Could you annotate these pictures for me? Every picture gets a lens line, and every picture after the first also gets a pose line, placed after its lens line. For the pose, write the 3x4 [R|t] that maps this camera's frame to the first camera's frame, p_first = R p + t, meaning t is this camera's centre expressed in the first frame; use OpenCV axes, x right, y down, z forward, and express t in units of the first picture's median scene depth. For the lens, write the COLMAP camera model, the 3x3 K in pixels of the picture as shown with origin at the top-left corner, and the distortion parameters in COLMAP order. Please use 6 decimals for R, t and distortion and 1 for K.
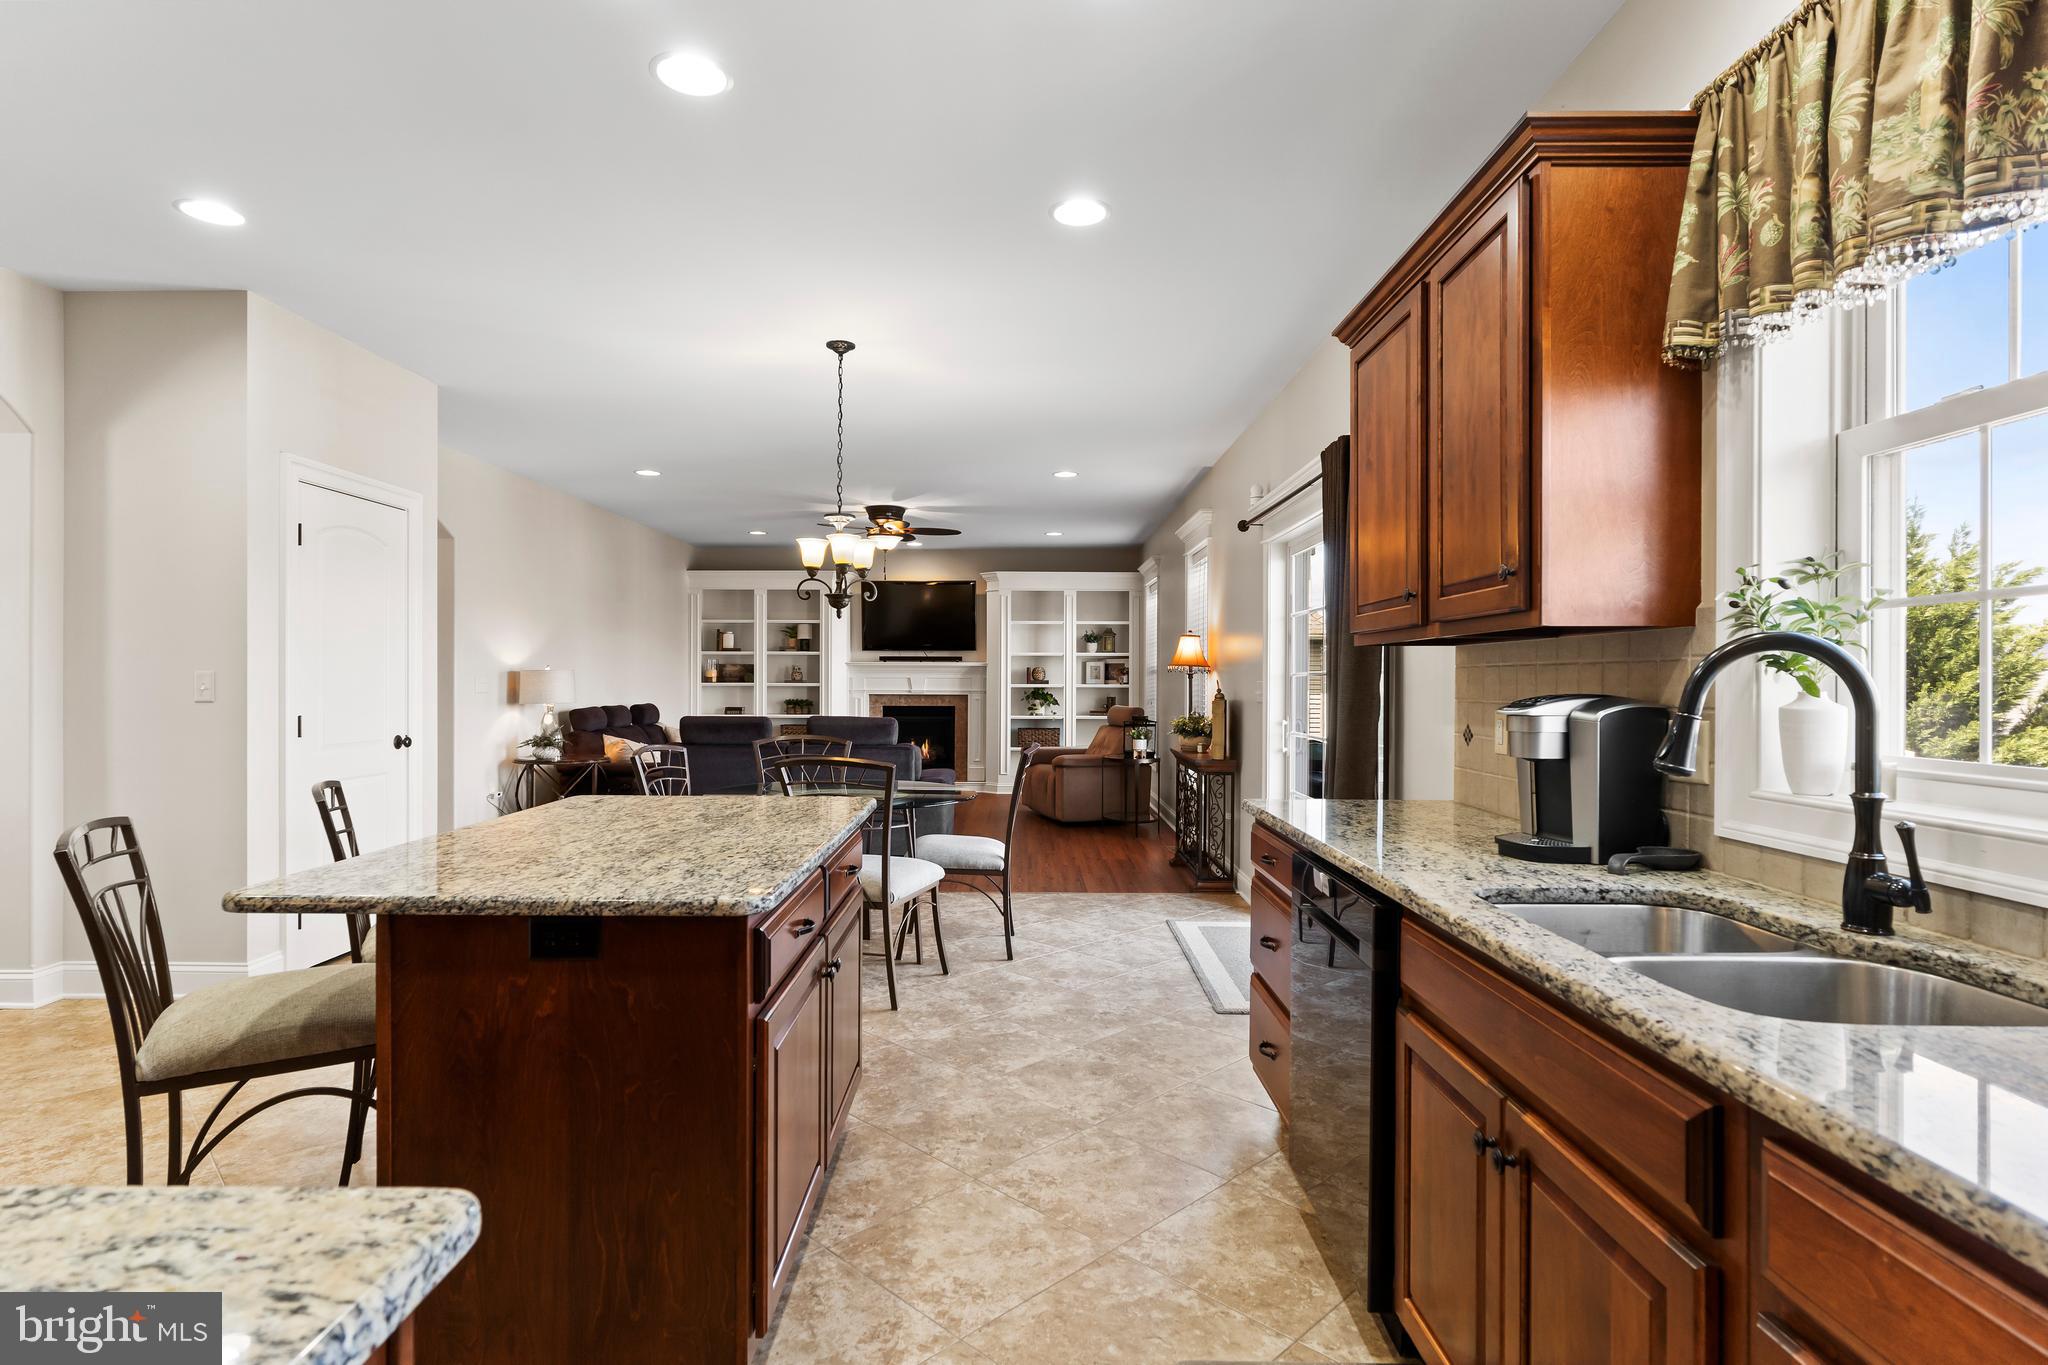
lens RADIAL K [[1053.0, 0, 1017.0], [0, 1053.0, 678.3], [0, 0, 1]] dist [-0.012396, 0.007212]
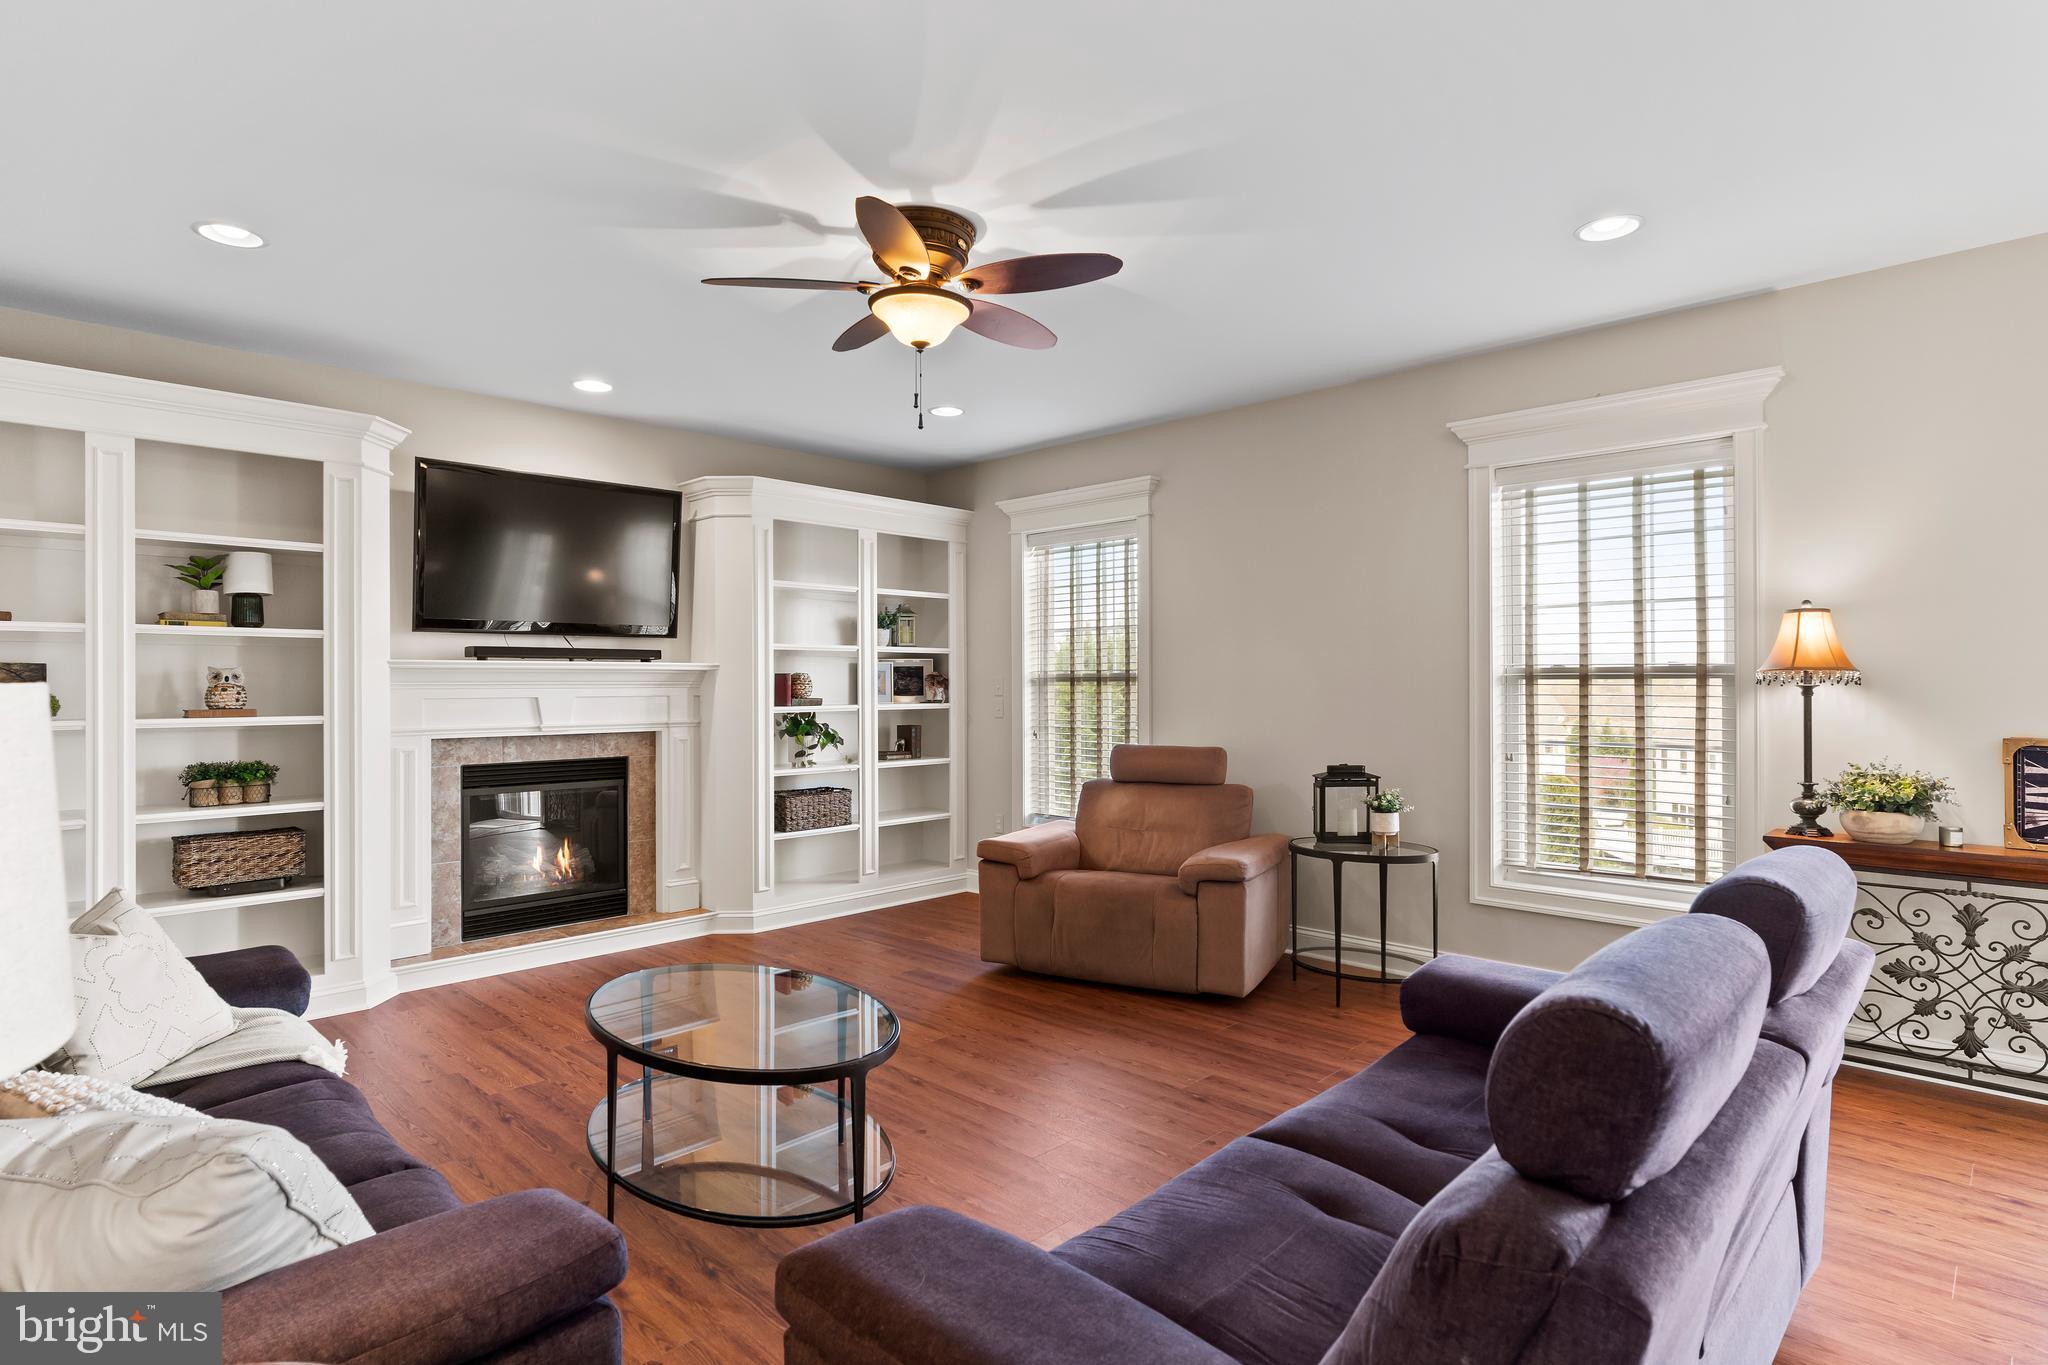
lens RADIAL K [[1053.0, 0, 1024.4], [0, 1053.0, 689.0], [0, 0, 1]] dist [-0.012396, 0.007212]
pose [[0.690004, -0.009018, 0.723750, -0.282029], [0.006555, 0.999959, 0.006211, -0.005216], [-0.723776, 0.000459, 0.690035, 0.568113]]
